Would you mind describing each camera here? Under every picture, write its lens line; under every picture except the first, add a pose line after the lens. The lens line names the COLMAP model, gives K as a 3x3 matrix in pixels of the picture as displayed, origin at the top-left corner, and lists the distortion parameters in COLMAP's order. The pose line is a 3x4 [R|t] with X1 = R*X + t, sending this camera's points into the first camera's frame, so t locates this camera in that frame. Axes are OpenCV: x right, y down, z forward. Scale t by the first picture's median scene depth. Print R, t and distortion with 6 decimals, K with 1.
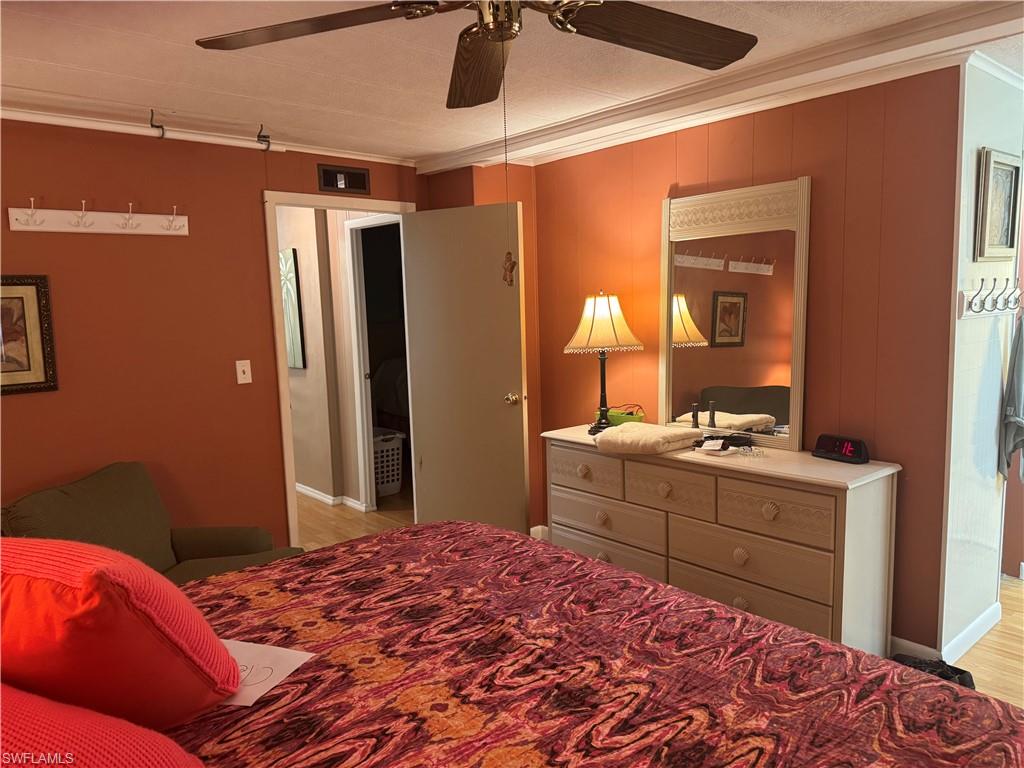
lens RADIAL K [[713.2, 0, 510.8], [0, 713.2, 388.2], [0, 0, 1]] dist [0.097107, -0.147340]
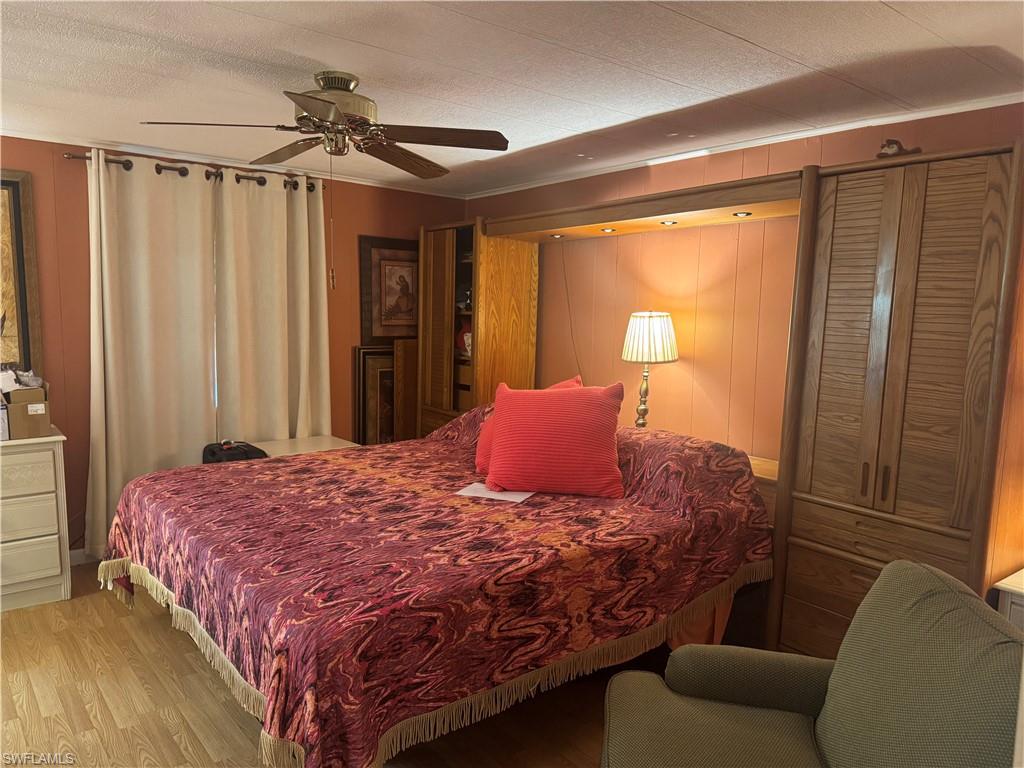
lens RADIAL K [[713.2, 0, 510.8], [0, 713.2, 388.2], [0, 0, 1]] dist [0.097107, -0.147340]
pose [[-0.999403, 0.000652, 0.034541, -0.397101], [0.008468, 0.973951, 0.226600, -0.246963], [-0.033494, 0.226757, -0.973375, 2.251598]]
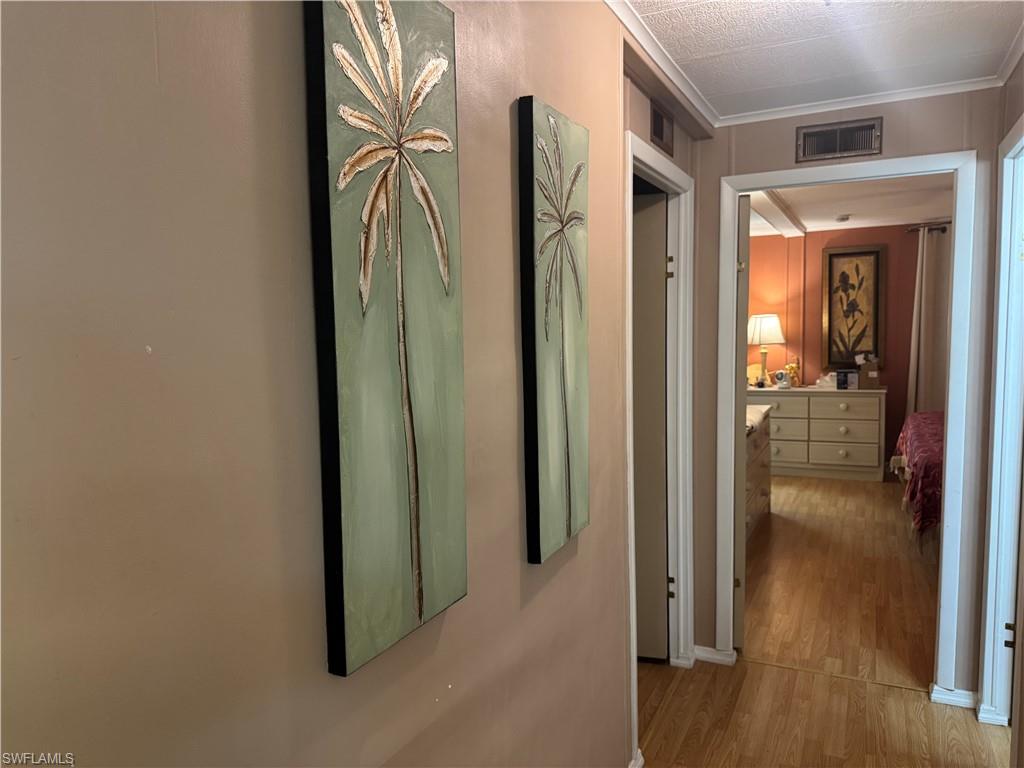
lens RADIAL K [[708.6, 0, 512.0], [0, 708.6, 384.0], [0, 0, 1]] dist [0.011331, -0.024261]
pose [[-0.367196, -0.051960, 0.928691, -1.590712], [0.140804, 0.983827, 0.110717, -0.353587], [-0.919424, 0.171419, -0.353942, 3.254661]]
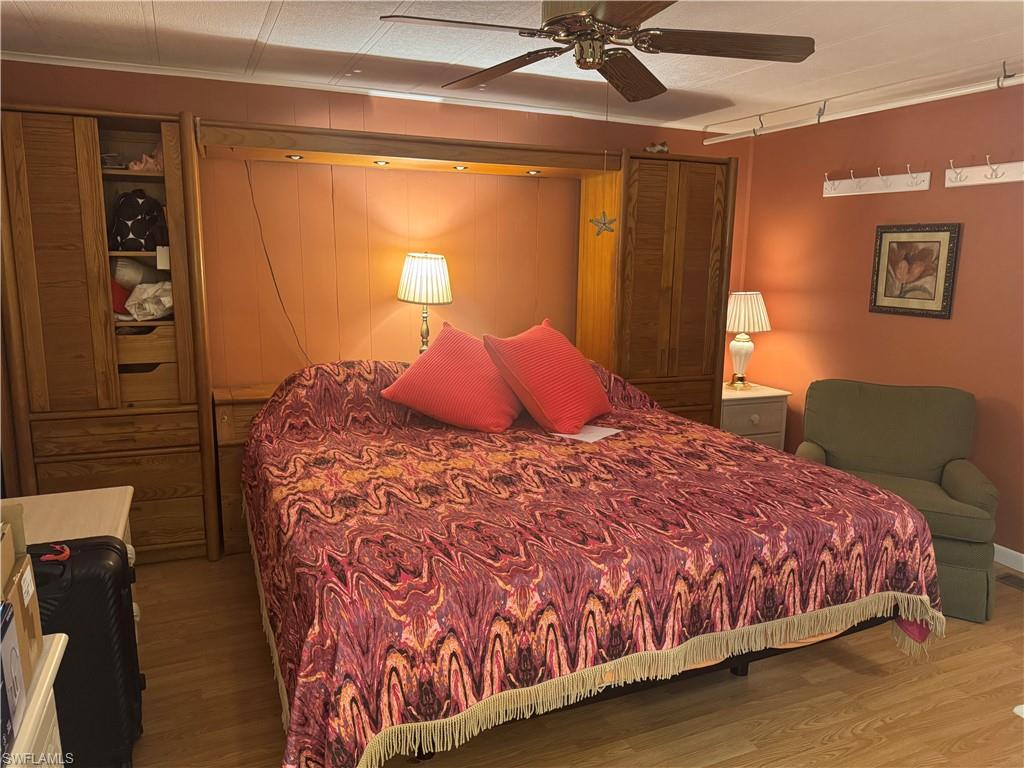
lens RADIAL K [[713.2, 0, 510.8], [0, 713.2, 388.2], [0, 0, 1]] dist [0.097107, -0.147340]
pose [[-0.308952, 0.192324, -0.931429, 1.210544], [-0.120136, 0.963605, 0.238816, -0.141363], [0.943460, 0.185681, -0.274602, 1.075160]]
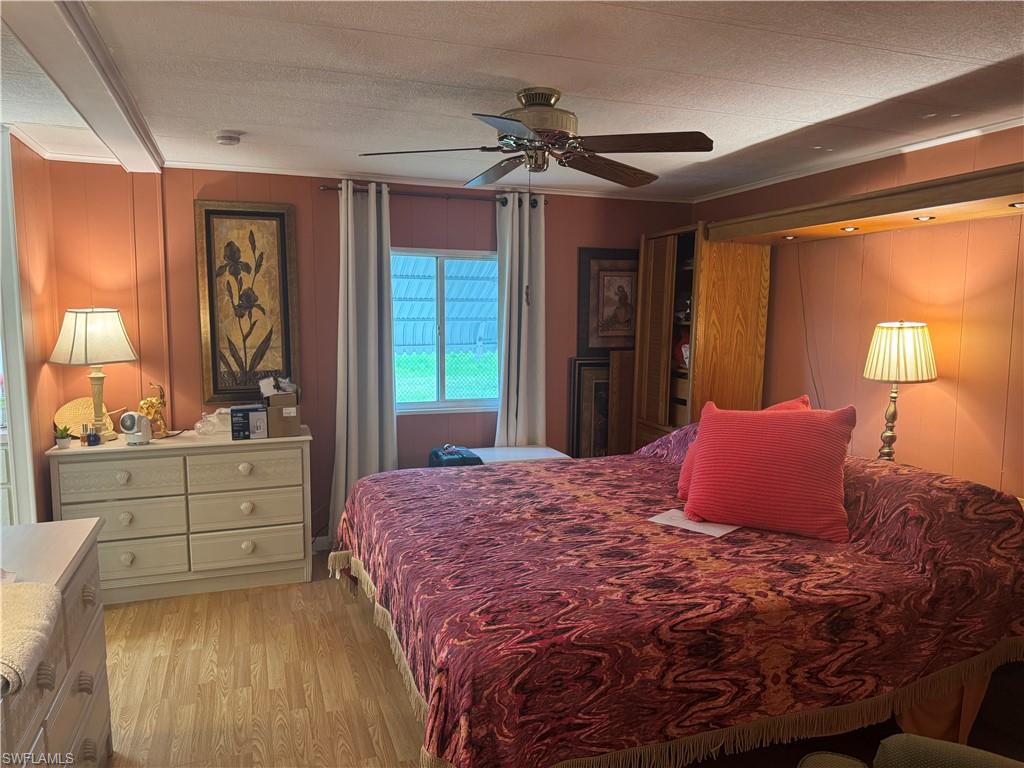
lens RADIAL K [[712.3, 0, 510.0], [0, 712.3, 388.0], [0, 0, 1]] dist [0.146309, -0.273813]
pose [[-0.931355, -0.024052, 0.363317, -0.484577], [0.056048, 0.976453, 0.208321, -0.257334], [-0.359773, 0.214385, -0.908077, 2.175477]]
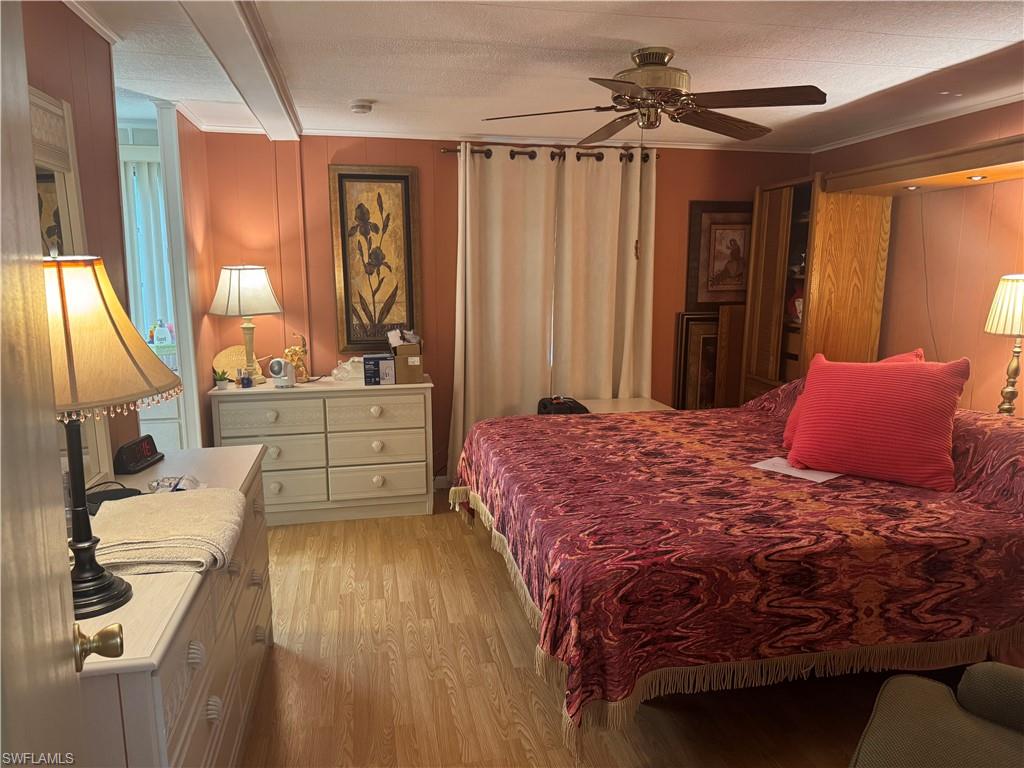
lens RADIAL K [[713.2, 0, 510.8], [0, 713.2, 388.2], [0, 0, 1]] dist [0.097107, -0.147340]
pose [[-0.868356, -0.061434, 0.492121, -0.521251], [0.076286, 0.963942, 0.254942, -0.261691], [-0.490039, 0.258923, -0.832359, 2.280948]]
